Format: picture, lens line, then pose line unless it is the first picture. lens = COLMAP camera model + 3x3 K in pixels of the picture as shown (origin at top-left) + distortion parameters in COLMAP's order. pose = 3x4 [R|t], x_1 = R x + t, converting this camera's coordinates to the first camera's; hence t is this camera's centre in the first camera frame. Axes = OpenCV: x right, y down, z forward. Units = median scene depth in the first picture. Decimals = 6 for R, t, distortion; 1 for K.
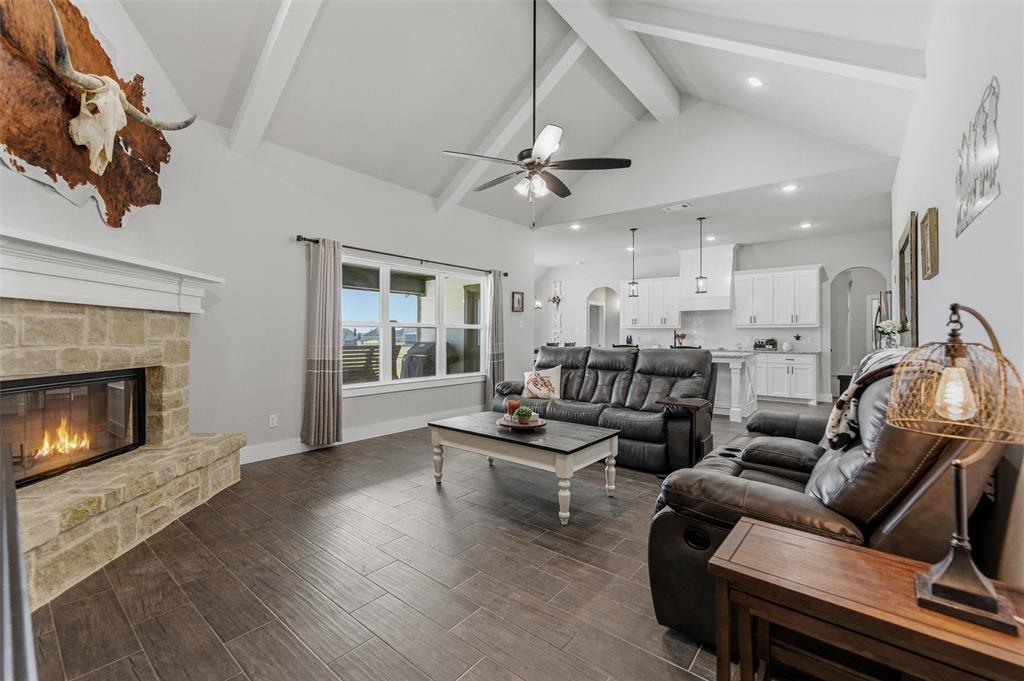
lens RADIAL K [[419.1, 0, 505.5], [0, 419.1, 340.3], [0, 0, 1]] dist [-0.000935, -0.000295]
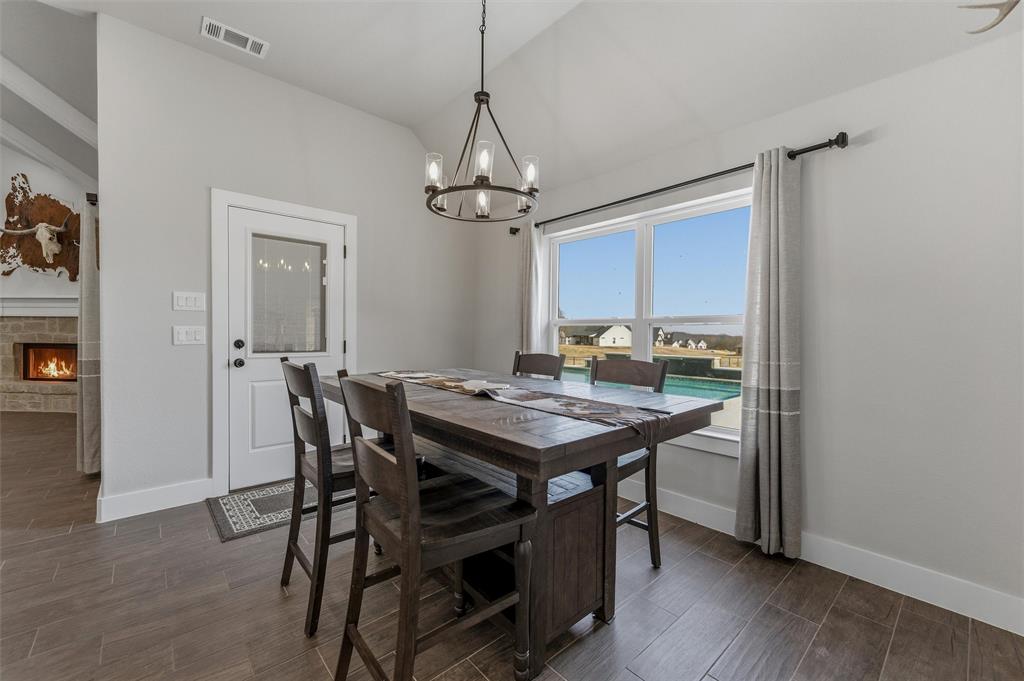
lens RADIAL K [[419.1, 0, 505.5], [0, 419.1, 340.3], [0, 0, 1]] dist [-0.000935, -0.000295]
pose [[-0.151481, 0.009172, -0.988418, 1.112184], [-0.017523, 0.999775, 0.011962, -0.019800], [0.988305, 0.019132, -0.151286, 4.226134]]
